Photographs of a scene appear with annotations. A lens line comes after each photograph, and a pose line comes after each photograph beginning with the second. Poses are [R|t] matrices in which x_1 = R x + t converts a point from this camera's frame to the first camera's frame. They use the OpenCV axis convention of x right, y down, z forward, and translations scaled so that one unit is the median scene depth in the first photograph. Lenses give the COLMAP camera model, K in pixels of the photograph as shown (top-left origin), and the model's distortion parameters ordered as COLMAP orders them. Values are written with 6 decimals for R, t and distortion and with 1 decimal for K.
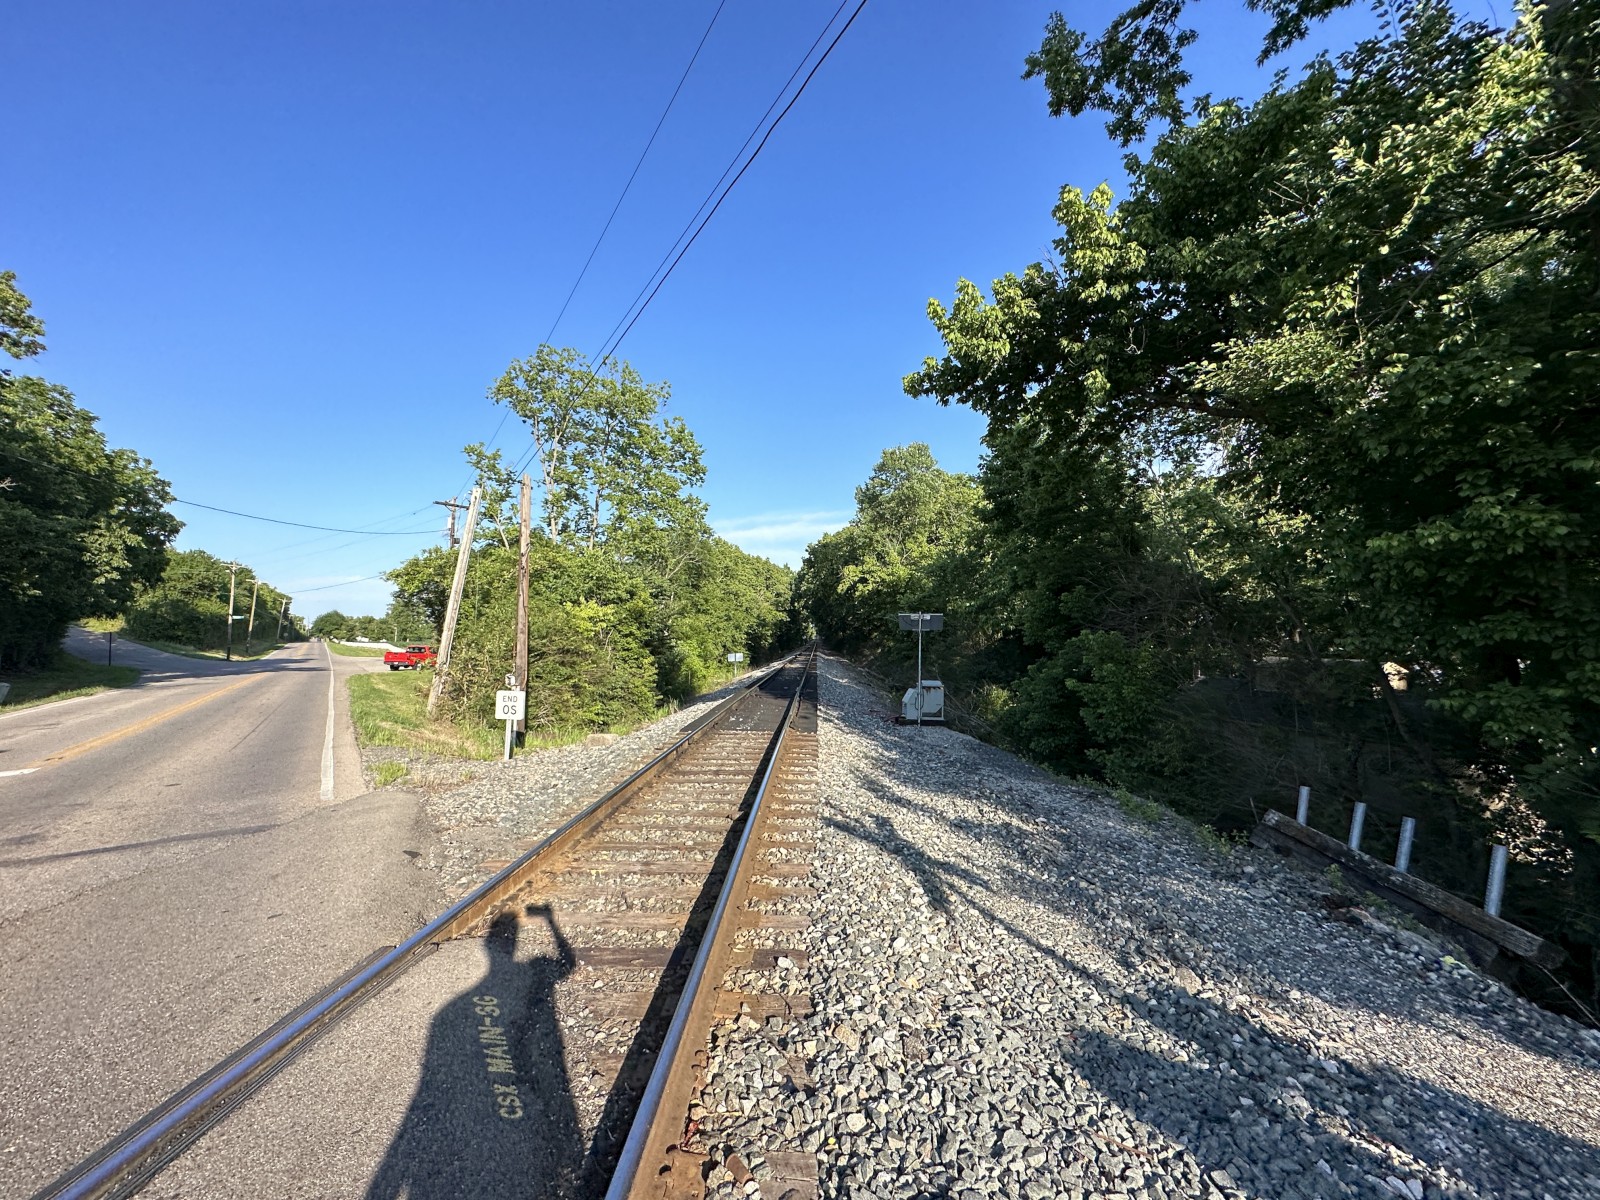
lens RADIAL K [[644.0, 0, 802.1], [0, 644.0, 603.1], [0, 0, 1]] dist [-0.002836, -0.000690]
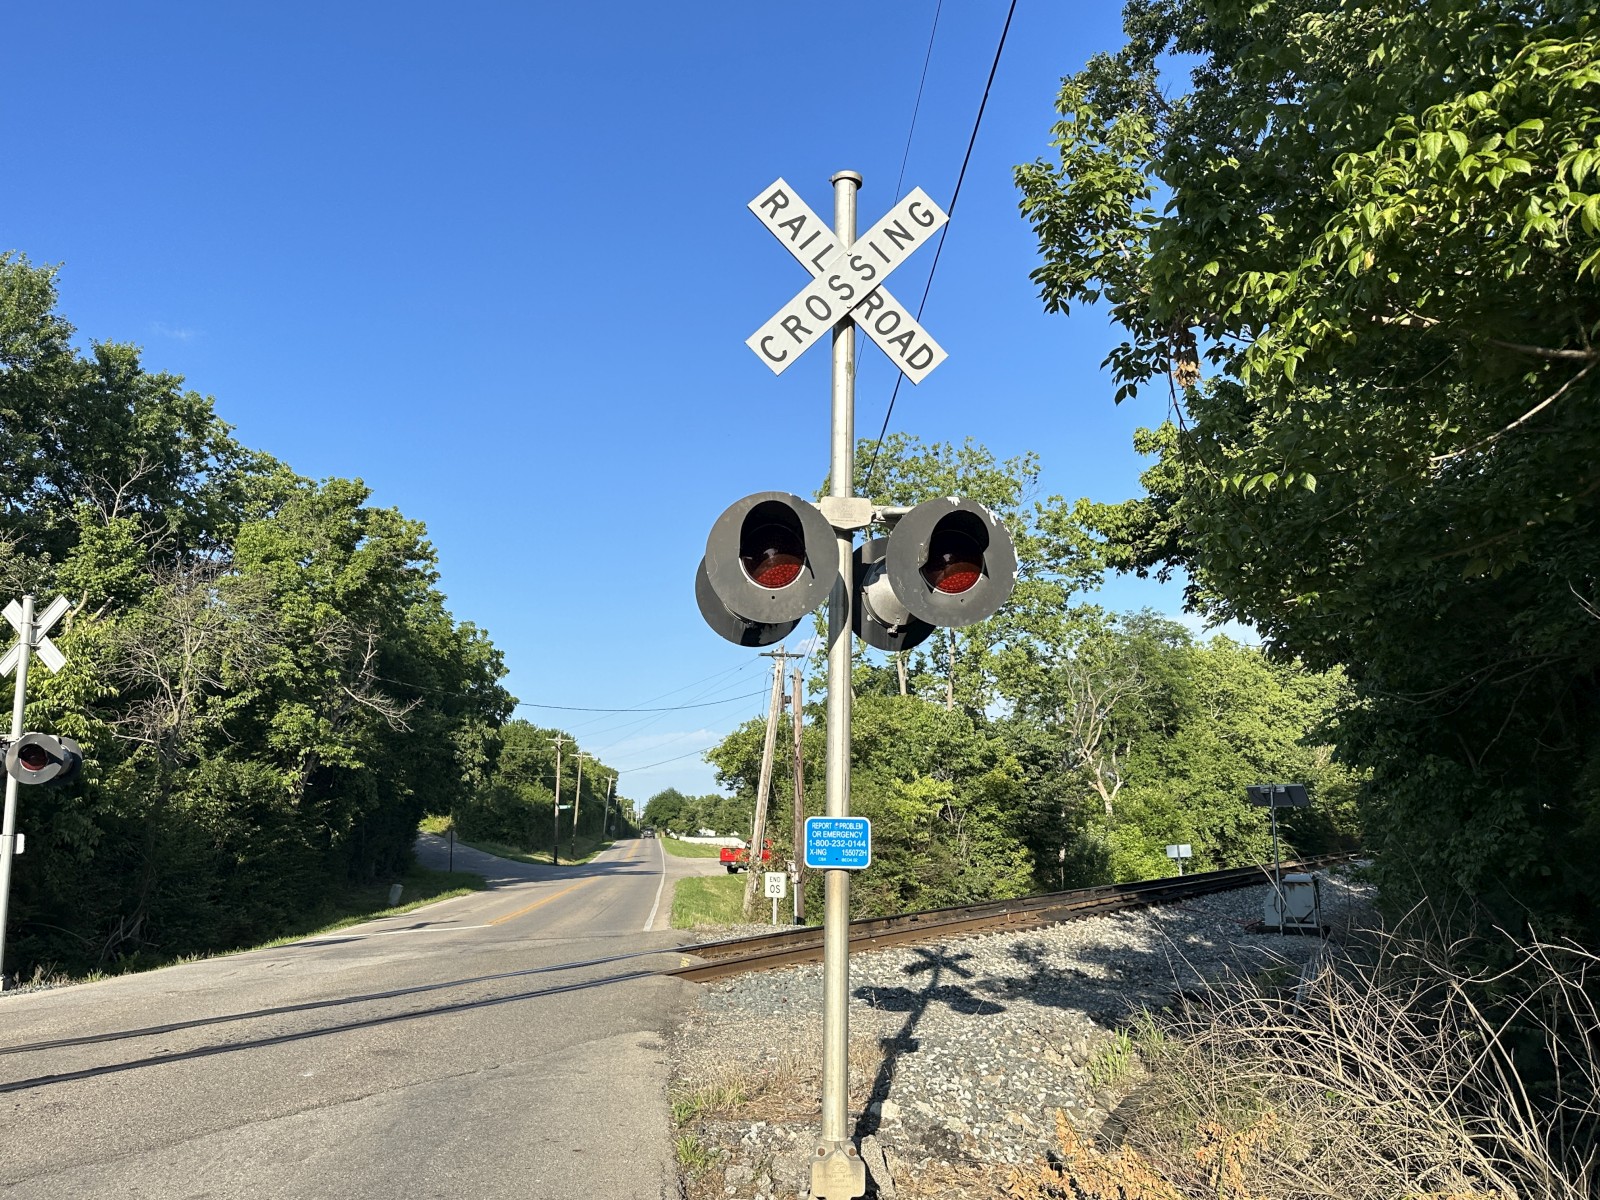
lens RADIAL K [[1248.0, 0, 797.5], [0, 1248.0, 593.2], [0, 0, 1]] dist [0.093703, -0.012984]
pose [[0.861711, -0.114534, -0.494304, 0.208362], [0.052230, 0.989038, -0.138117, -0.013379], [0.504705, 0.093199, 0.858247, -0.266984]]
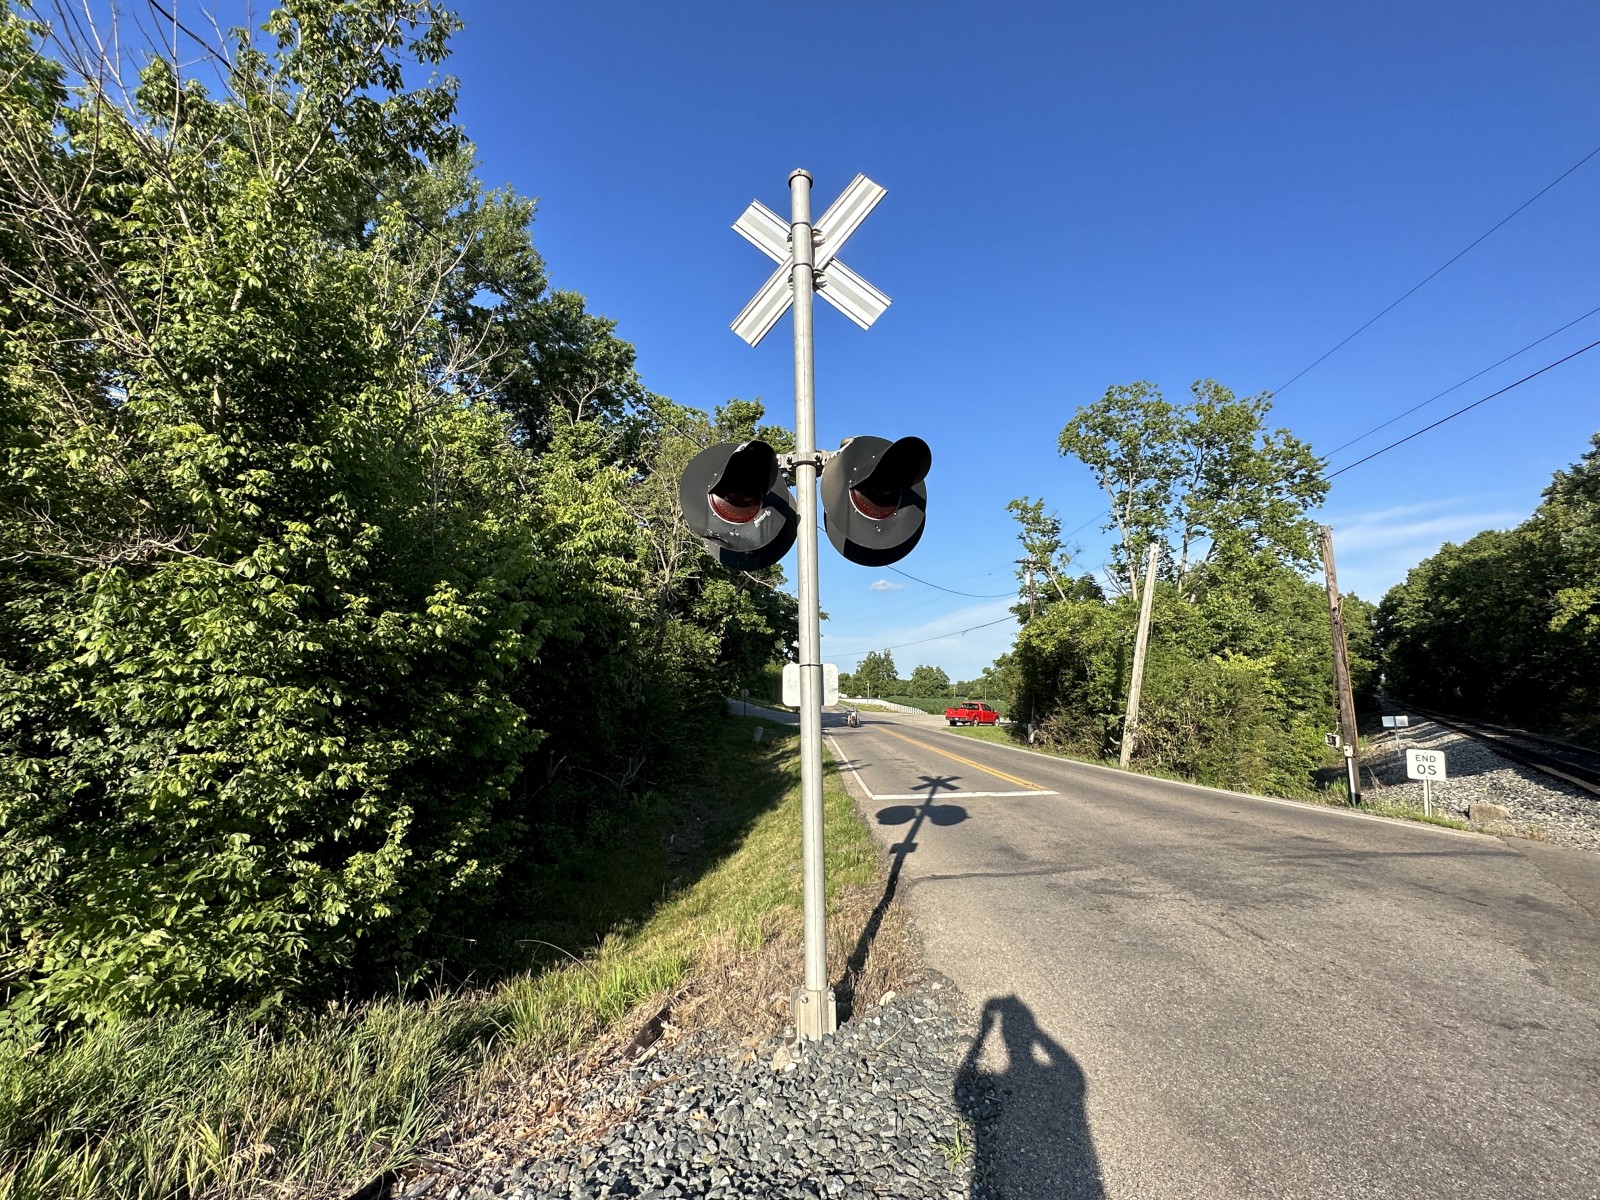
lens RADIAL K [[734.7, 0, 801.9], [0, 734.7, 598.8], [0, 0, 1]] dist [0.014652, -0.000256]
pose [[0.811387, -0.074383, -0.579757, -0.148950], [0.030617, 0.995917, -0.084927, -0.006704], [0.583707, 0.051158, 0.810351, -0.126621]]
